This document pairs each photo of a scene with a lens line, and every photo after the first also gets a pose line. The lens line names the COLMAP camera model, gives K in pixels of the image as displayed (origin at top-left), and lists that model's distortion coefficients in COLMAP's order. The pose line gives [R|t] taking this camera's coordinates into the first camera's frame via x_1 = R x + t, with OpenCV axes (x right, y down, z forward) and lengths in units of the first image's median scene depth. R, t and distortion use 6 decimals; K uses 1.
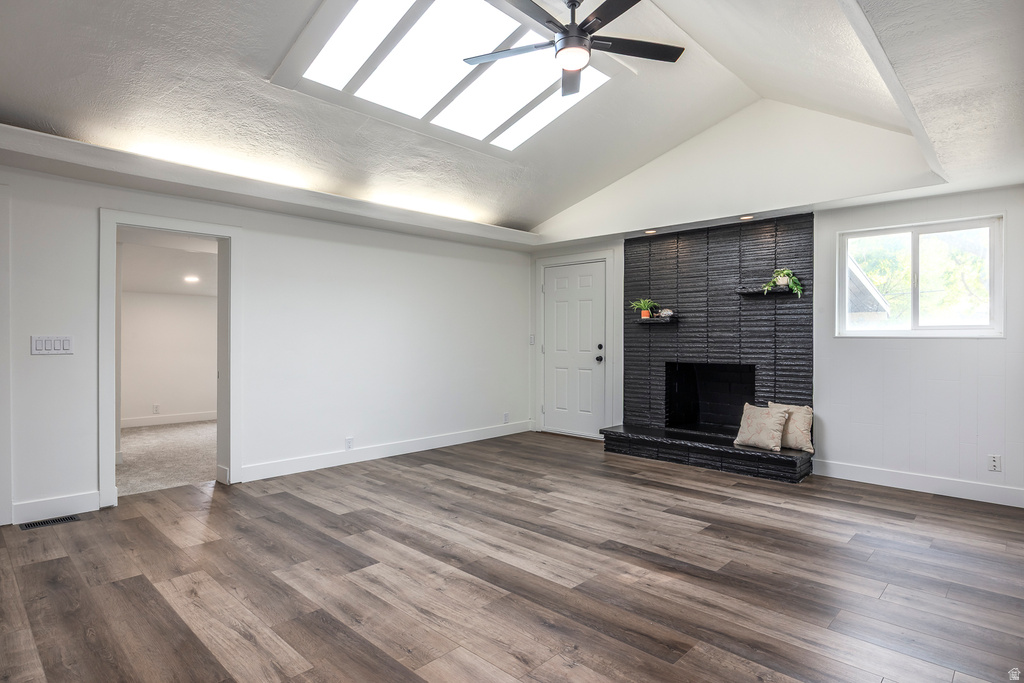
lens RADIAL K [[567.0, 0, 466.0], [0, 567.0, 350.1], [0, 0, 1]] dist [-0.000694, 0.000910]
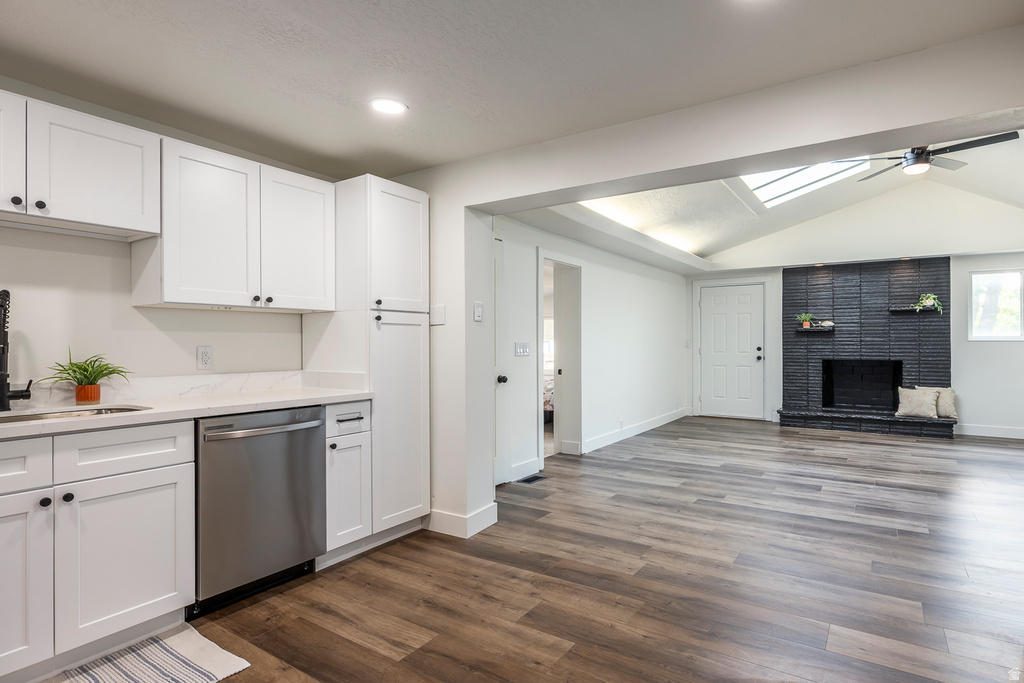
lens RADIAL K [[567.0, 0, 472.7], [0, 567.0, 343.6], [0, 0, 1]] dist [-0.000694, 0.000910]
pose [[0.985264, -0.004250, 0.170985, -1.040553], [0.007655, 0.999785, -0.019258, 0.003763], [-0.170866, 0.020283, 0.985085, -0.294743]]
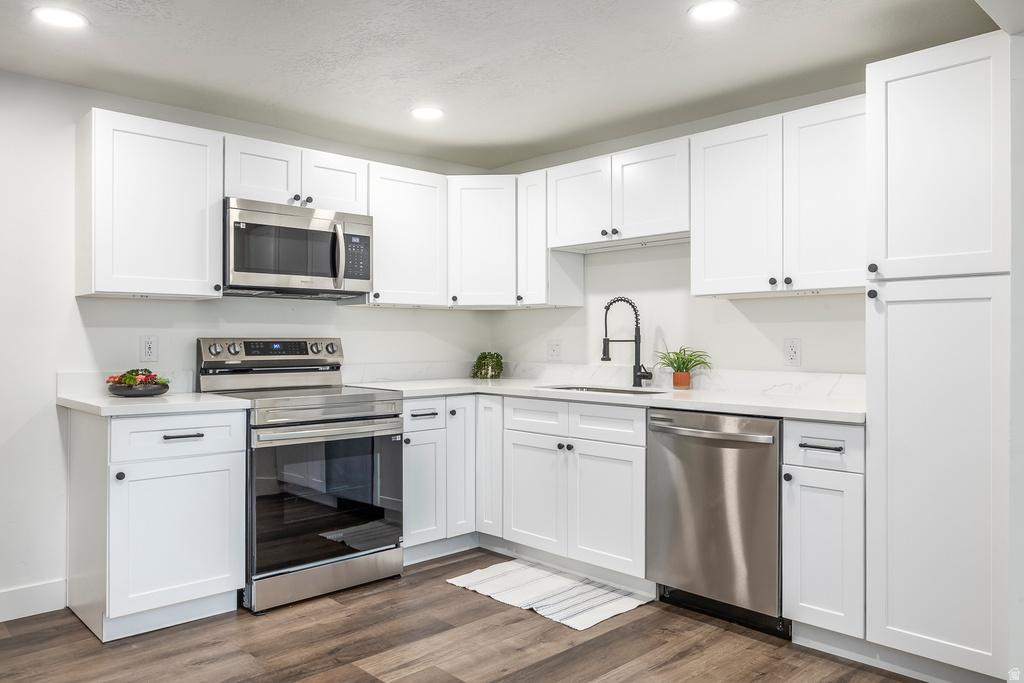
lens RADIAL K [[732.6, 0, 508.3], [0, 732.6, 341.6], [0, 0, 1]] dist [0.010206, 0.009154]
pose [[-0.010050, 0.004196, -0.999941, -0.391628], [-0.017385, 0.999839, 0.004370, -0.005025], [0.999798, 0.017427, -0.009975, 0.207913]]
